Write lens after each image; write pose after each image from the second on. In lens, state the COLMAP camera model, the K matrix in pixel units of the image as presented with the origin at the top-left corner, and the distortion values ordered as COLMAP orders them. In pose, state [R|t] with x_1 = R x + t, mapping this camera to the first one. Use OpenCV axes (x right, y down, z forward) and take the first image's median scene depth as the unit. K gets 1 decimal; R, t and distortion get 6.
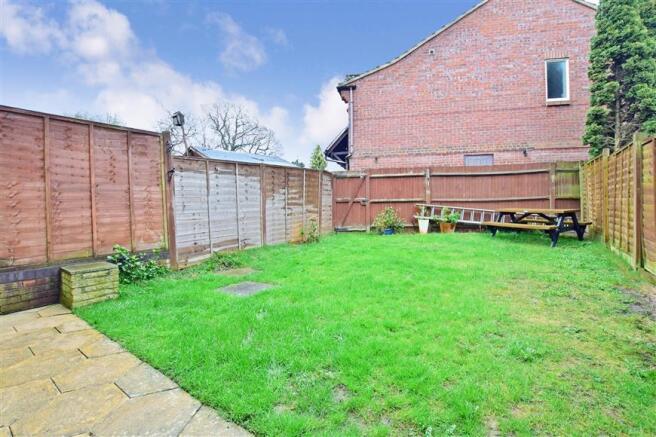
lens RADIAL K [[294.9, 0, 328.0], [0, 294.9, 218.5], [0, 0, 1]] dist [-0.041505, 0.000898]
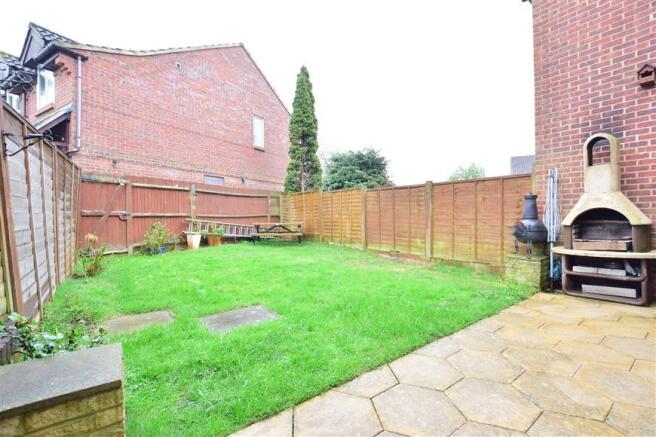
lens RADIAL K [[301.3, 0, 328.0], [0, 301.3, 218.5], [0, 0, 1]] dist [0.002308, 0.000175]
pose [[0.302131, 0.009911, 0.953215, -0.491627], [0.041249, 0.998873, -0.023460, -0.007924], [-0.952374, 0.046407, 0.301381, 0.237222]]
